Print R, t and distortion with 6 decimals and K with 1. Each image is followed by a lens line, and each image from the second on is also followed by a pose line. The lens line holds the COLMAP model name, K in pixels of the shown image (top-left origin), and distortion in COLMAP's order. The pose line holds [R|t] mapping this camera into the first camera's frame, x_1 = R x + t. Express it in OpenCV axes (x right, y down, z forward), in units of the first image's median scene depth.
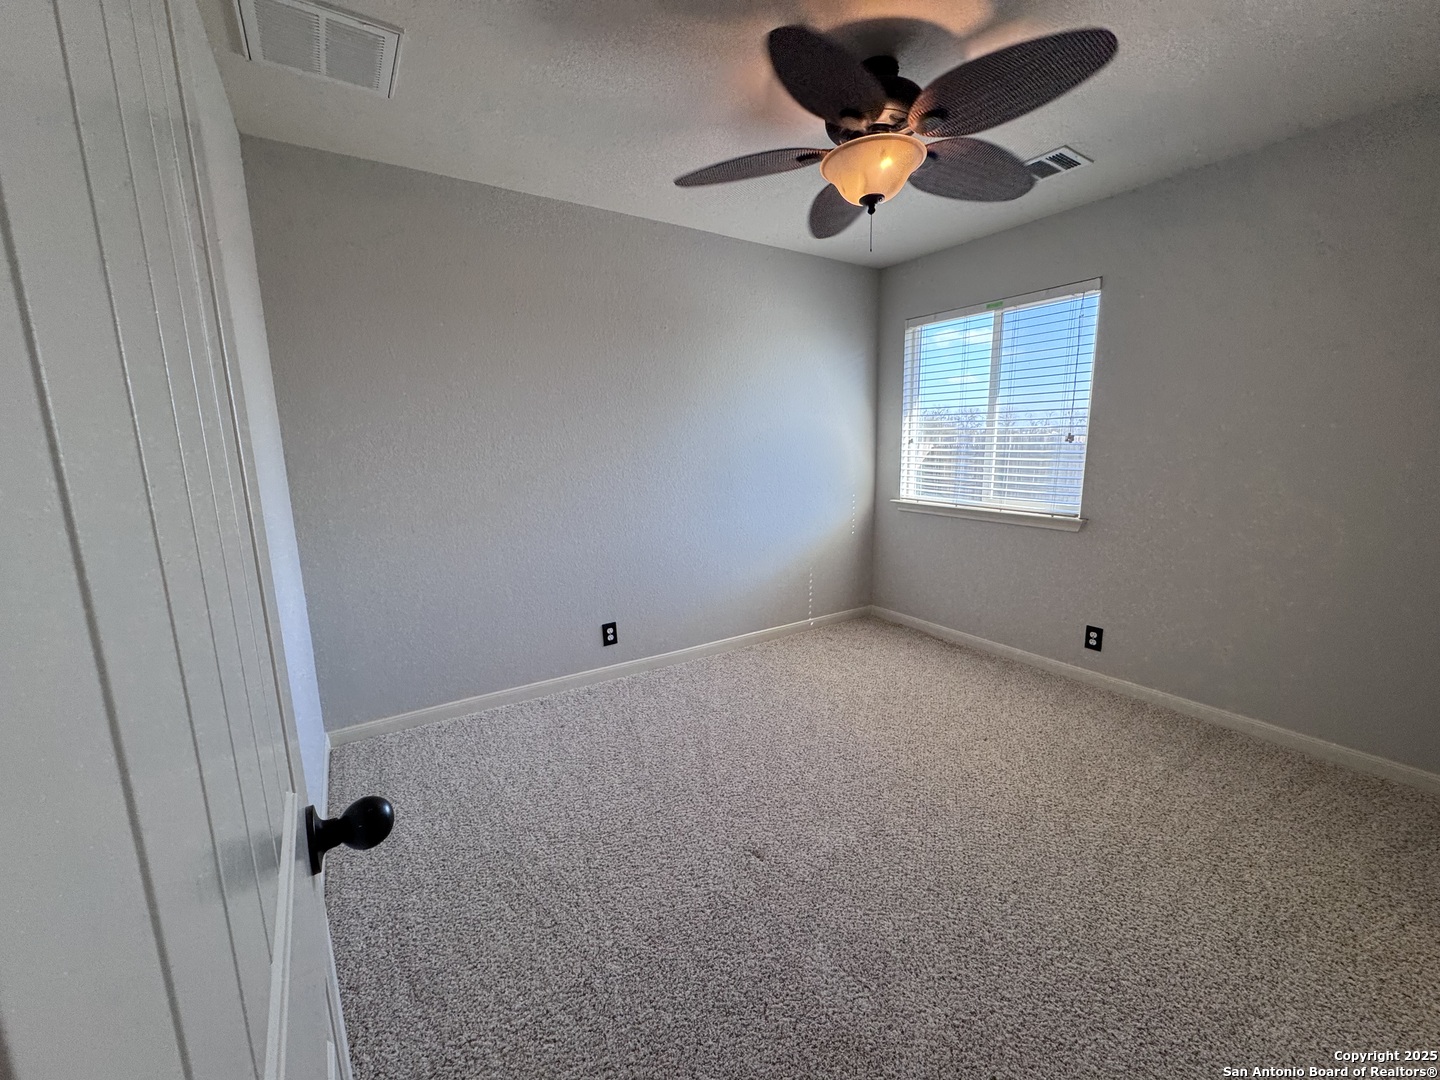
lens RADIAL K [[567.5, 0, 718.8], [0, 567.5, 537.4], [0, 0, 1]] dist [-0.001594, 0.000657]
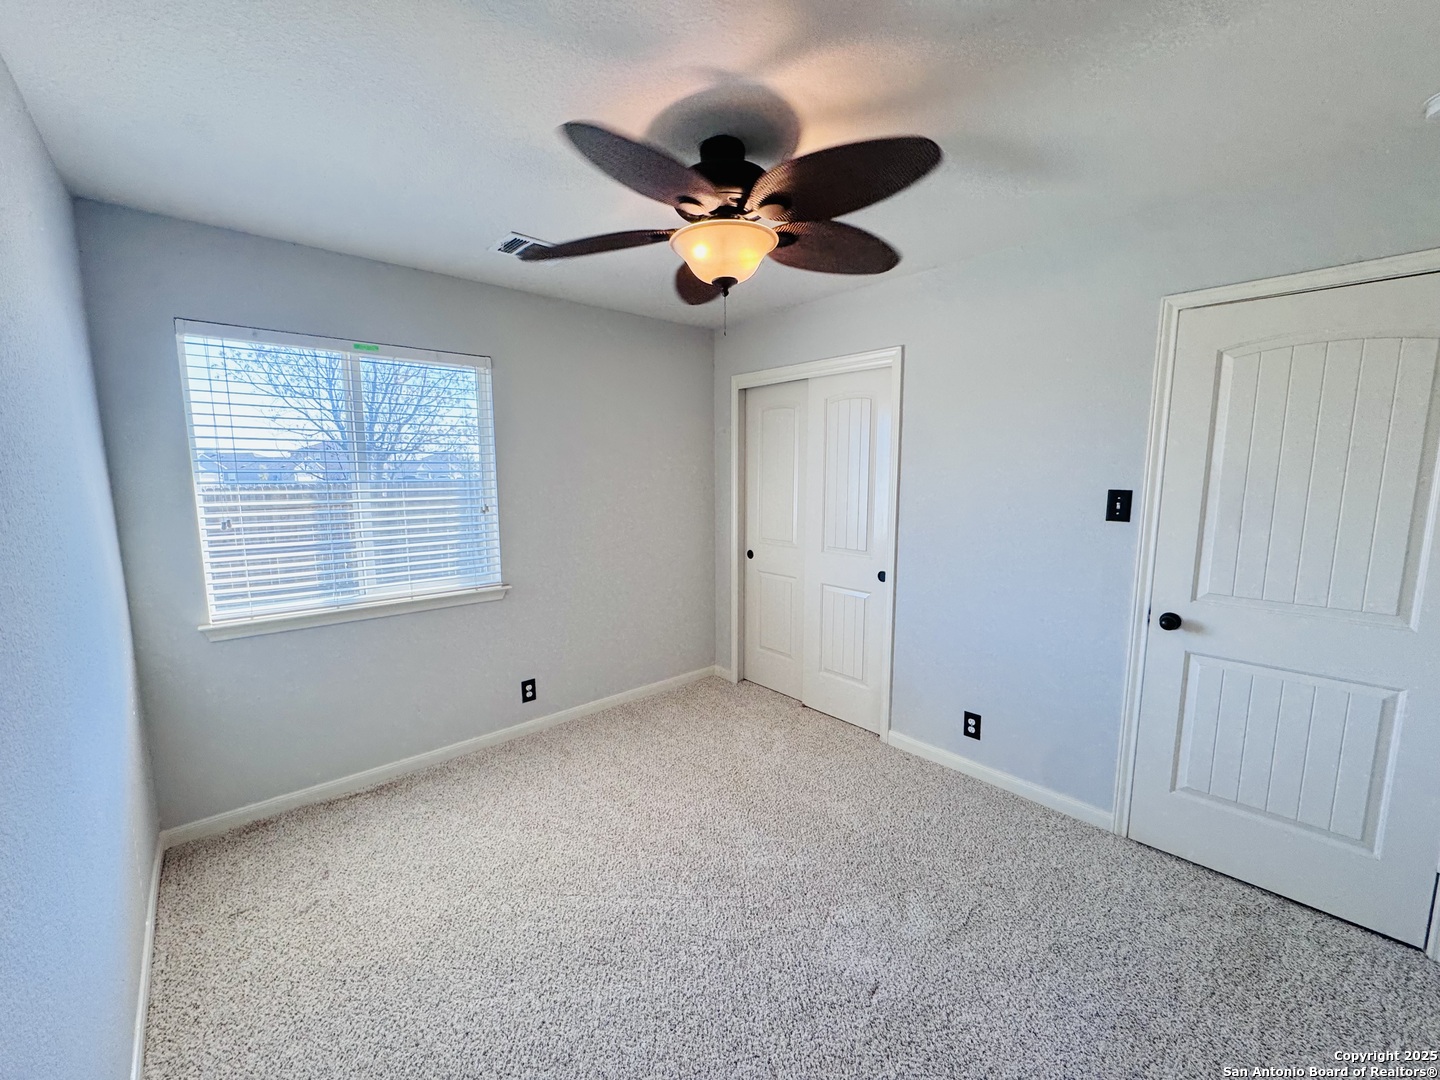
lens RADIAL K [[567.5, 0, 718.7], [0, 567.5, 543.6], [0, 0, 1]] dist [-0.001594, 0.000657]
pose [[-0.136310, -0.112274, 0.984284, -0.371804], [0.179663, 0.974280, 0.136014, -0.156862], [-0.974239, 0.195379, -0.112633, 0.636346]]
